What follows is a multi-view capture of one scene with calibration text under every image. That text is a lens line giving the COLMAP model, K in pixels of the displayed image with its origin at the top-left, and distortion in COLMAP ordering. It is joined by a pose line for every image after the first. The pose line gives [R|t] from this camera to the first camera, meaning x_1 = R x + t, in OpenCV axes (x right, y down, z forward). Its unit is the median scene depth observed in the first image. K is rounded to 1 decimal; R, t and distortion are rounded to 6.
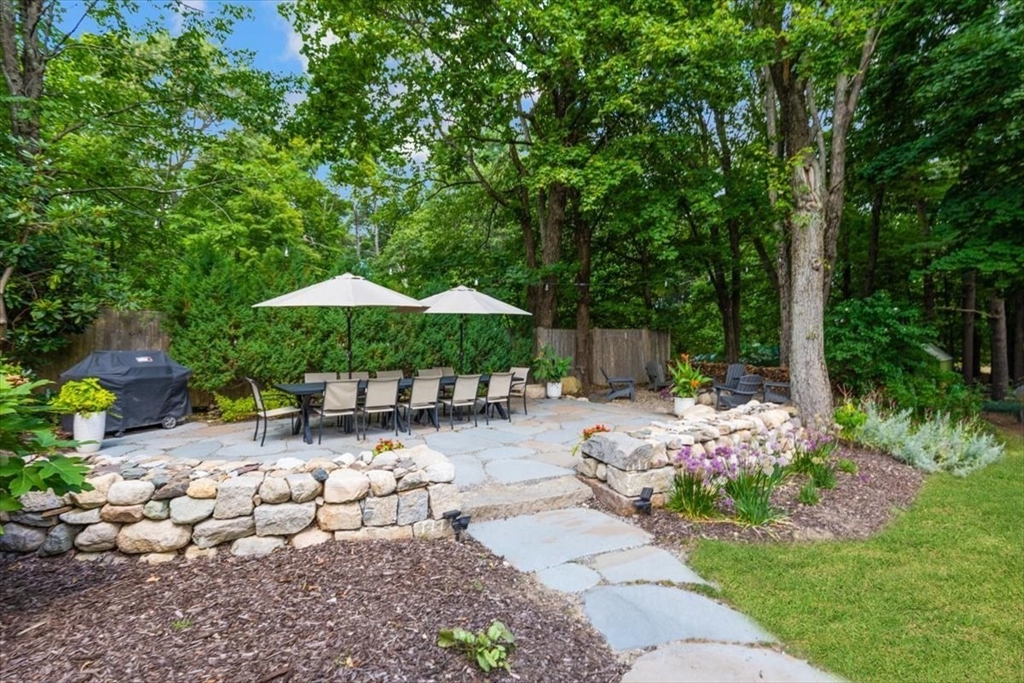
lens RADIAL K [[485.2, 0, 502.8], [0, 485.2, 335.7], [0, 0, 1]] dist [0.001605, -0.000013]
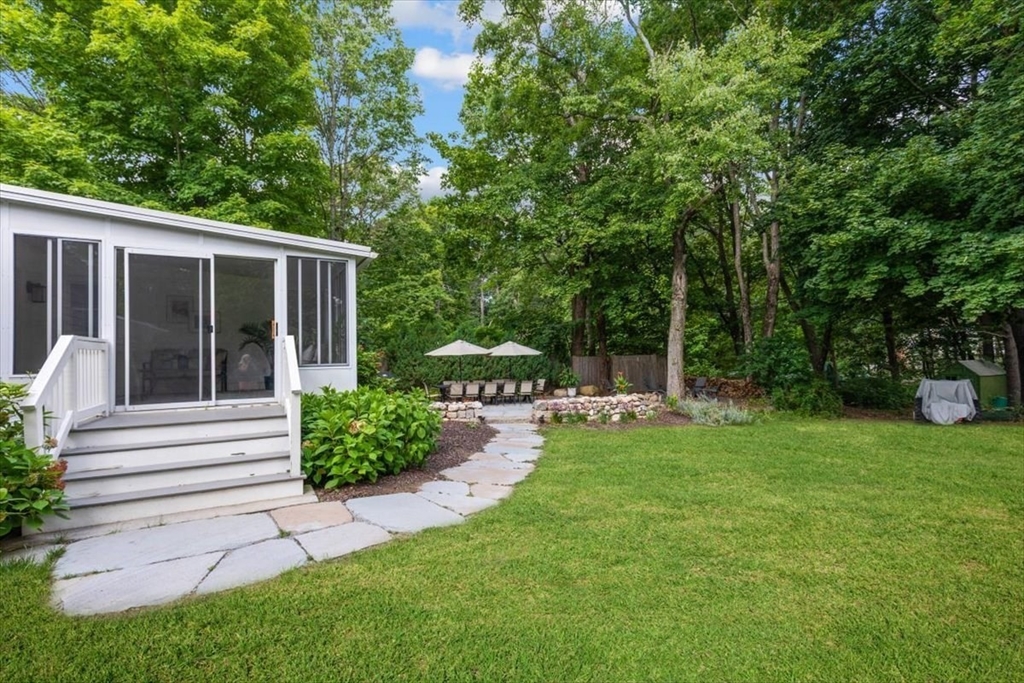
lens RADIAL K [[433.9, 0, 505.4], [0, 433.9, 334.7], [0, 0, 1]] dist [0.001446, 0.000025]
pose [[0.969589, -0.026099, -0.243342, 0.379386], [0.015099, 0.998783, -0.046962, -0.042706], [0.244272, 0.041859, 0.968803, -0.921787]]
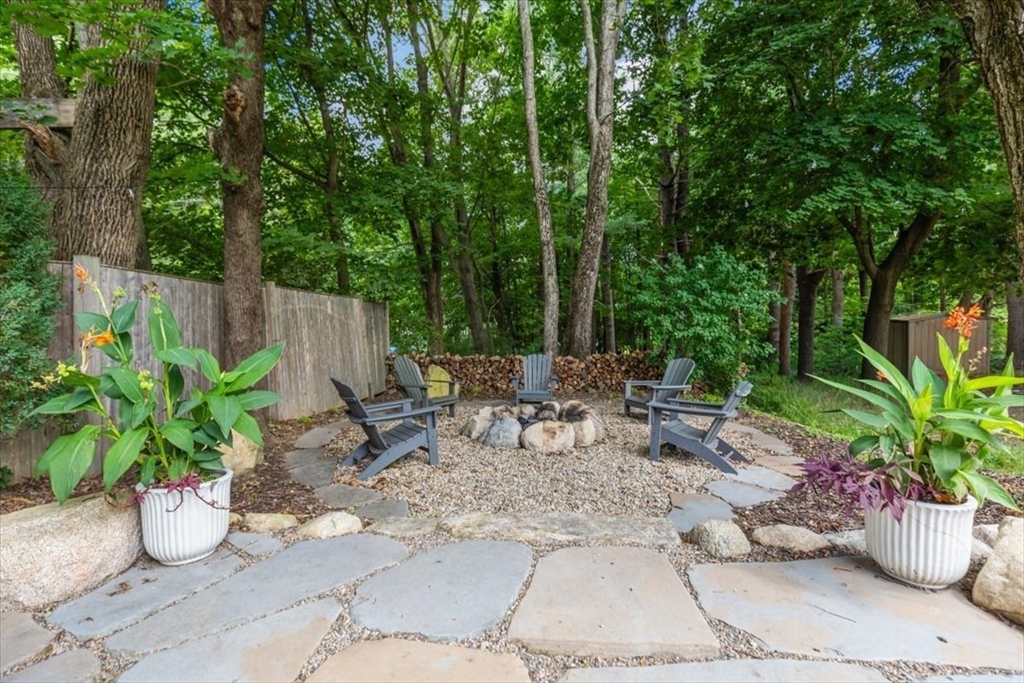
lens RADIAL K [[433.9, 0, 505.4], [0, 433.9, 334.7], [0, 0, 1]] dist [0.001446, 0.000025]
pose [[0.659347, -0.009256, 0.751782, 0.087530], [0.010420, 0.999941, 0.003172, 0.054743], [-0.751767, 0.005742, 0.659404, 1.179834]]
